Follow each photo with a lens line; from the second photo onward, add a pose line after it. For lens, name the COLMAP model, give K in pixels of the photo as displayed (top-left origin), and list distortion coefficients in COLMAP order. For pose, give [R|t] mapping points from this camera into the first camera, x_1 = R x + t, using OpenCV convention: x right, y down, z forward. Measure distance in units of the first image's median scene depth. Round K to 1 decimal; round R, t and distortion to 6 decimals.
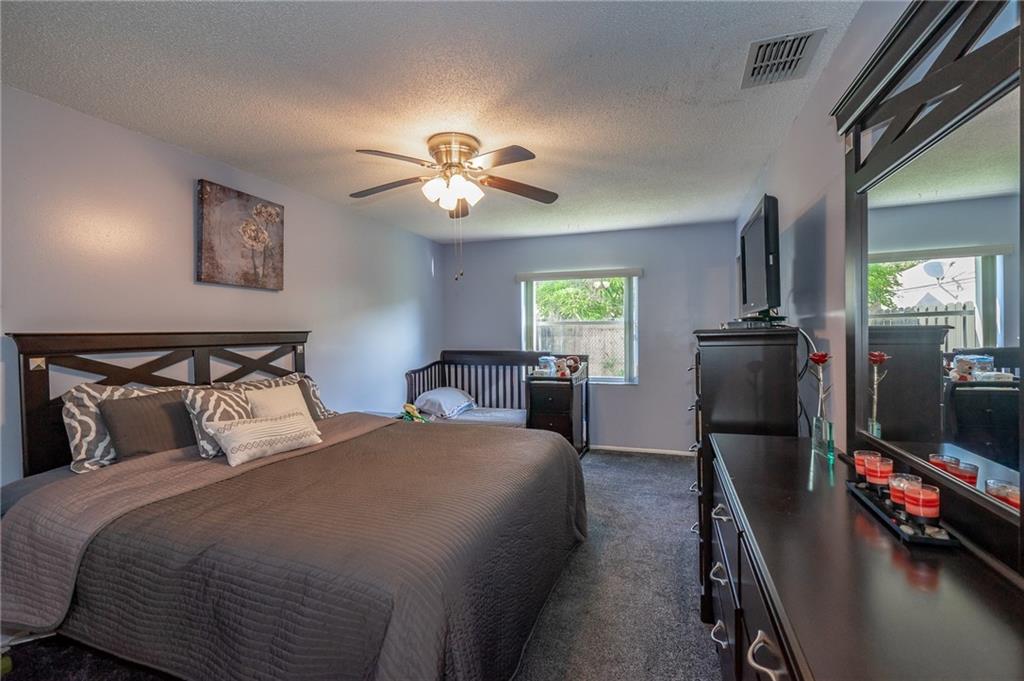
lens RADIAL K [[467.2, 0, 513.2], [0, 467.2, 340.2], [0, 0, 1]] dist [0.000789, 0.001283]
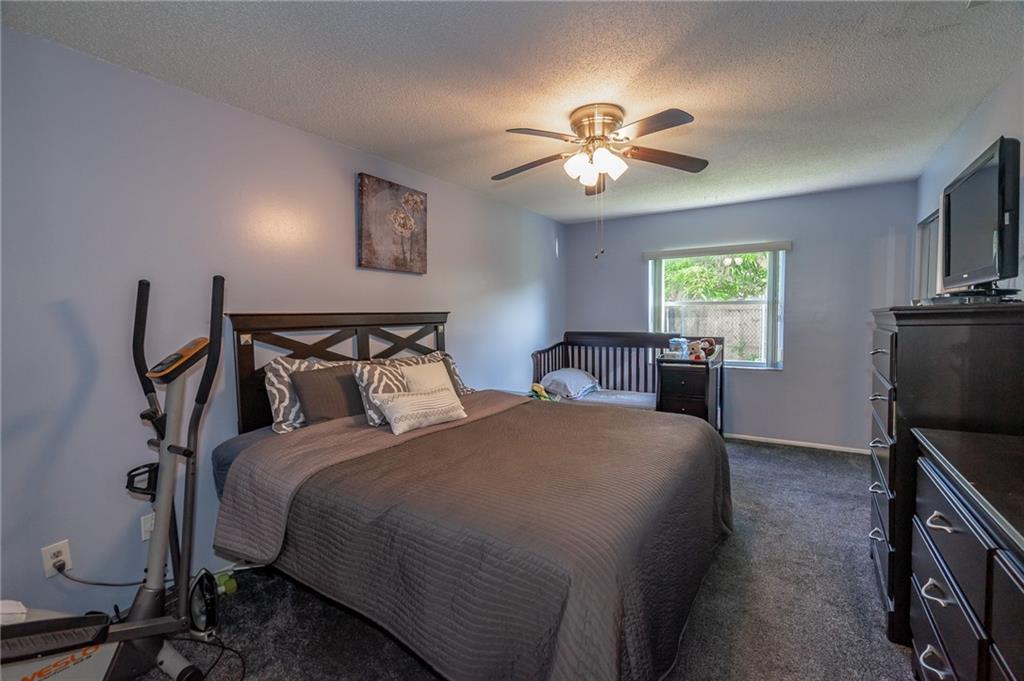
lens RADIAL K [[463.2, 0, 512.0], [0, 463.2, 340.5], [0, 0, 1]] dist [0.001724, 0.000840]
pose [[0.973629, 0.009396, -0.227943, -0.072285], [-0.000667, 0.999264, 0.038343, 0.006038], [0.228135, -0.037180, 0.972919, 0.011641]]
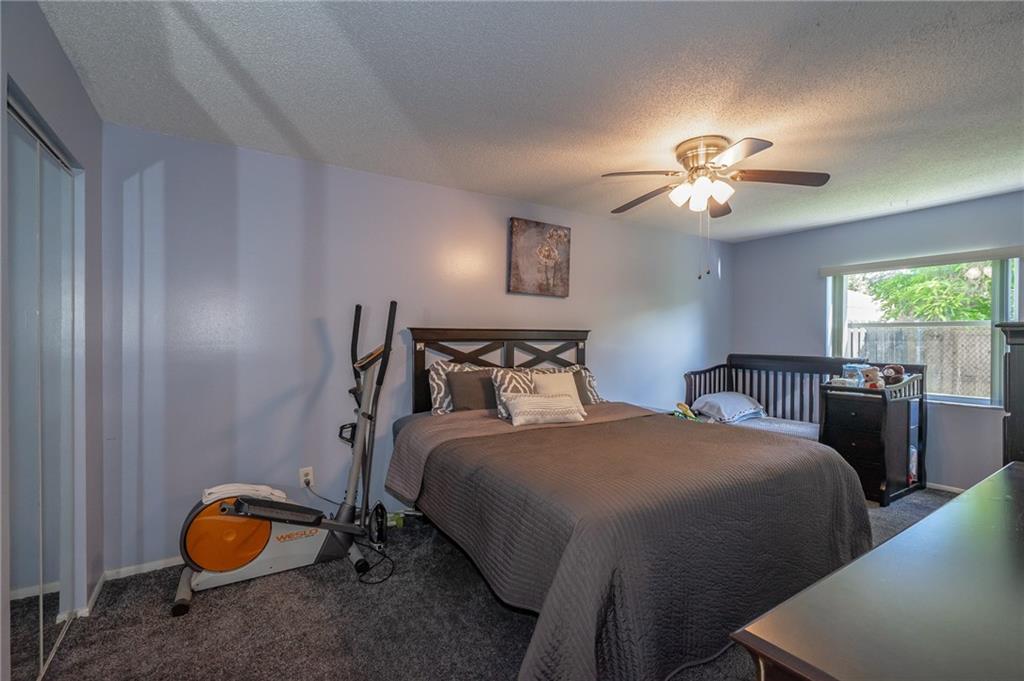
lens RADIAL K [[467.2, 0, 513.2], [0, 467.2, 340.2], [0, 0, 1]] dist [0.000789, 0.001283]
pose [[0.784357, 0.015098, -0.620126, 0.187623], [-0.024969, 0.999662, -0.007243, 0.024098], [0.619807, 0.021165, 0.784469, -0.059450]]
